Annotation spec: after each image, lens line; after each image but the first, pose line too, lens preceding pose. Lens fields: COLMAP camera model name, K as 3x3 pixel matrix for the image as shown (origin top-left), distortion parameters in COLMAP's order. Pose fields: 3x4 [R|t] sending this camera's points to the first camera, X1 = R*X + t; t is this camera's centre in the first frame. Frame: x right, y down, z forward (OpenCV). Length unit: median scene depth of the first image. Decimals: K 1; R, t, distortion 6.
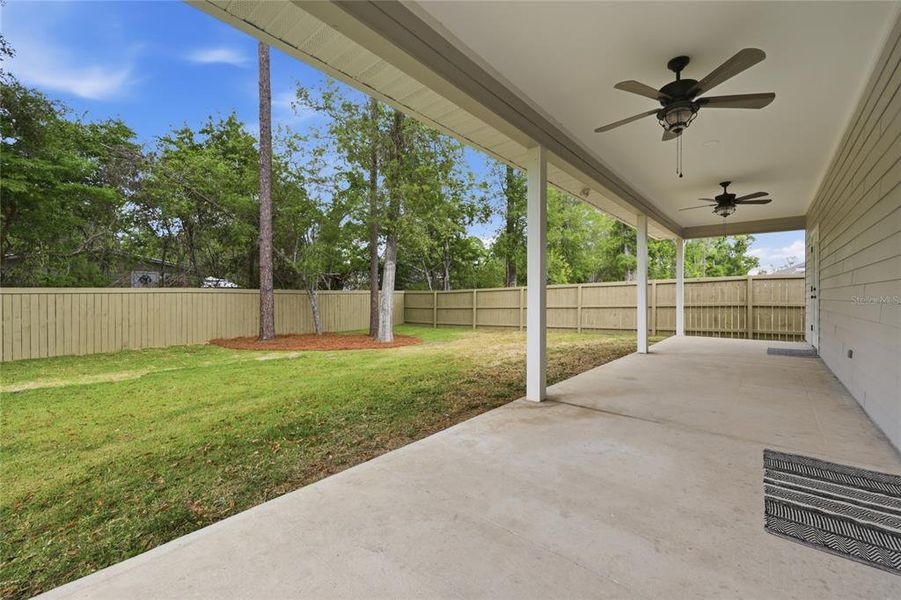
lens RADIAL K [[364.0, 0, 454.3], [0, 364.0, 293.2], [0, 0, 1]] dist [0.002170, -0.001080]
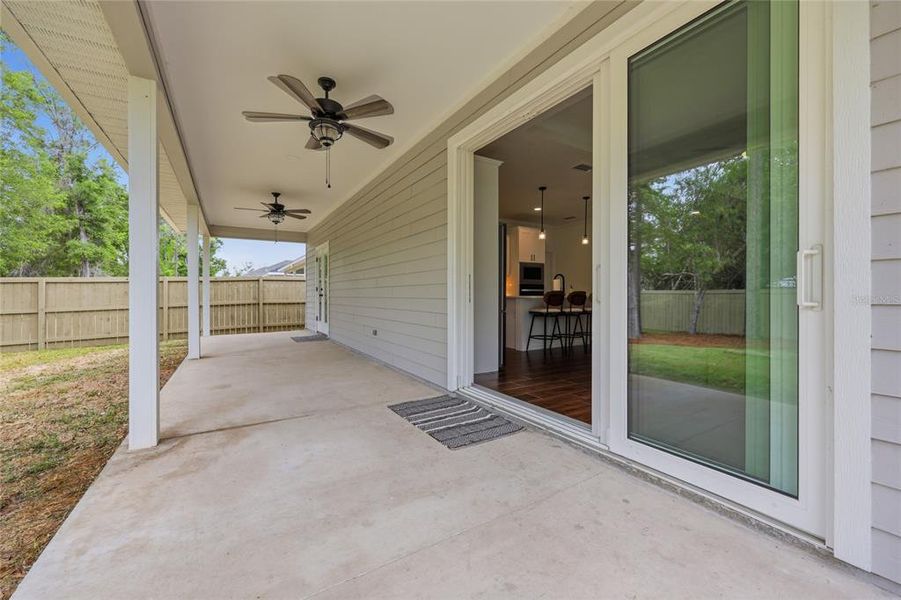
lens RADIAL K [[364.0, 0, 448.5], [0, 364.0, 296.4], [0, 0, 1]] dist [0.002170, -0.001080]
pose [[0.309648, -0.007802, 0.950819, -0.258025], [-0.002887, 0.999954, 0.009146, 0.001645], [-0.950847, -0.005577, 0.309612, 0.247354]]
